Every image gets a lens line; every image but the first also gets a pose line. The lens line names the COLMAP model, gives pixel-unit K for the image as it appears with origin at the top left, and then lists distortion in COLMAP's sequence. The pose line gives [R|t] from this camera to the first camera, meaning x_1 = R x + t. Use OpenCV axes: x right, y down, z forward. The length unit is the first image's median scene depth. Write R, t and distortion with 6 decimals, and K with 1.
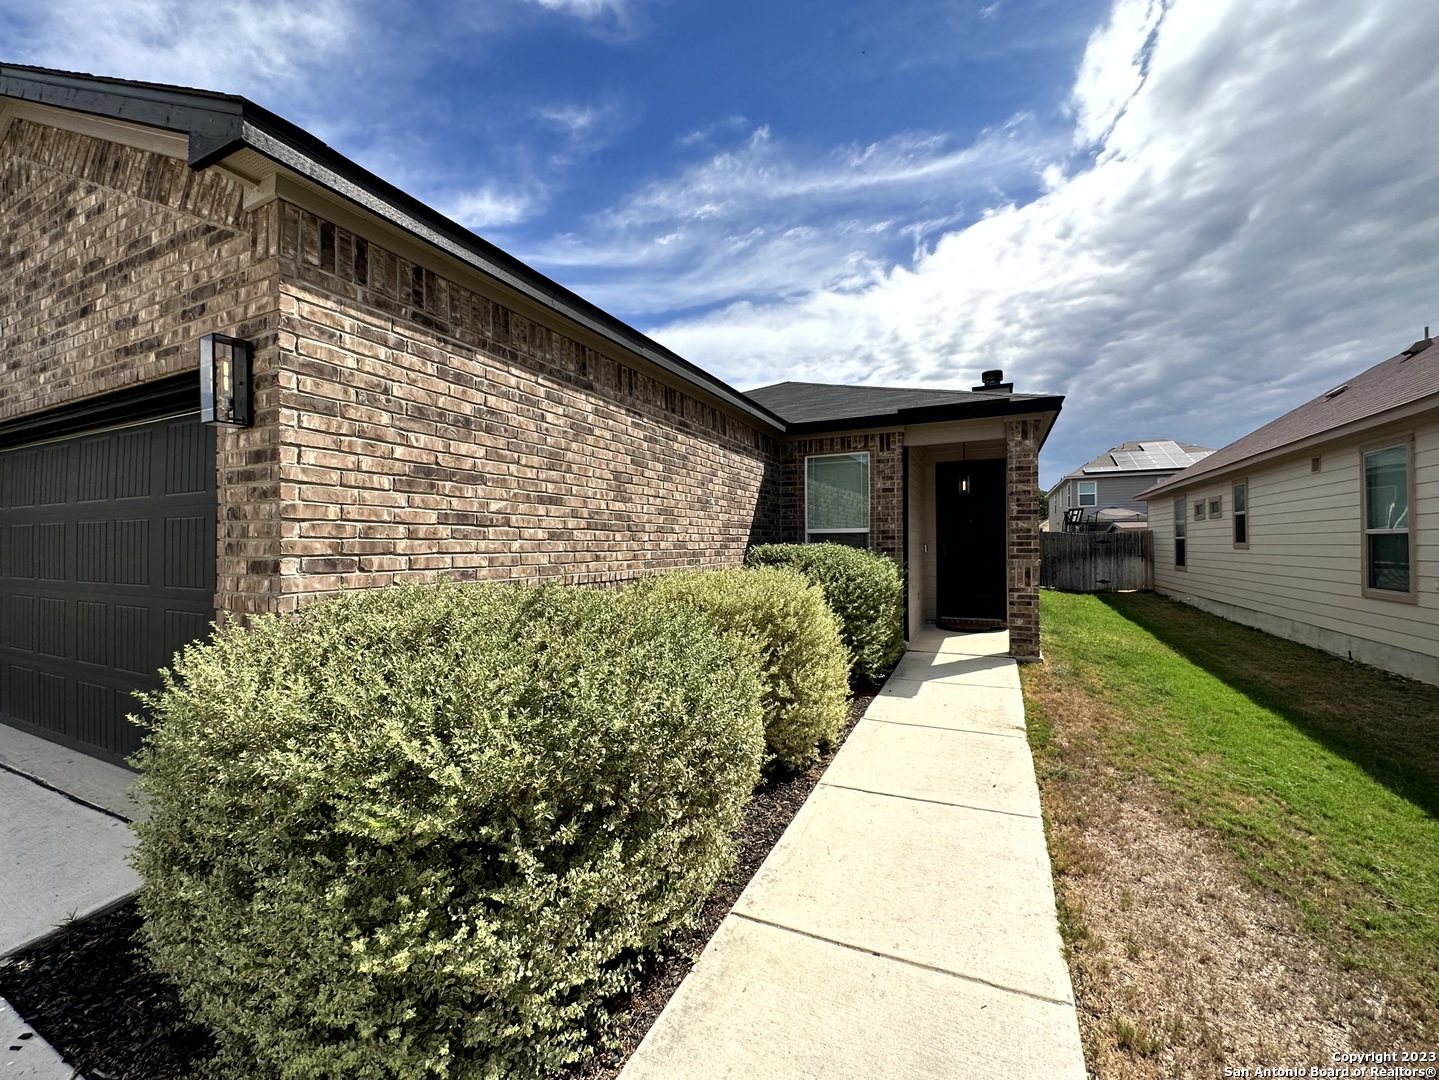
lens RADIAL K [[583.2, 0, 716.4], [0, 583.2, 534.1], [0, 0, 1]] dist [0.001585, -0.000032]
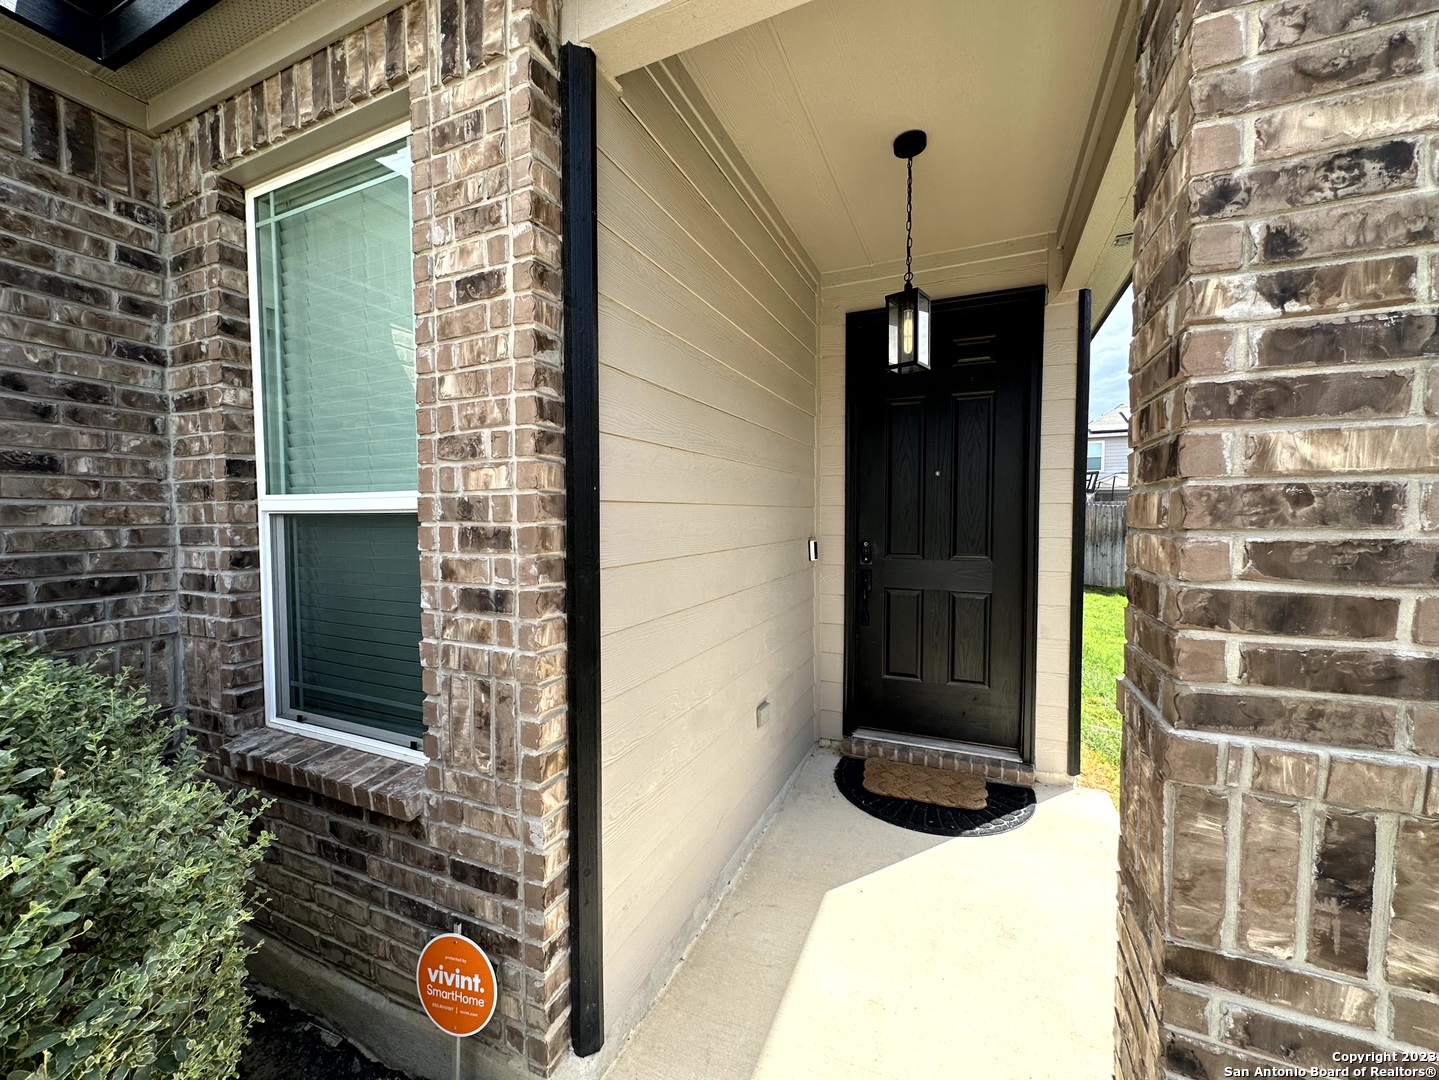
lens RADIAL K [[573.6, 0, 719.4], [0, 573.6, 540.3], [0, 0, 1]] dist [-0.001793, 0.000497]
pose [[0.999801, -0.002352, 0.019812, 0.280668], [0.001093, 0.997995, 0.063283, -0.004138], [-0.019922, -0.063249, 0.997799, 0.618170]]
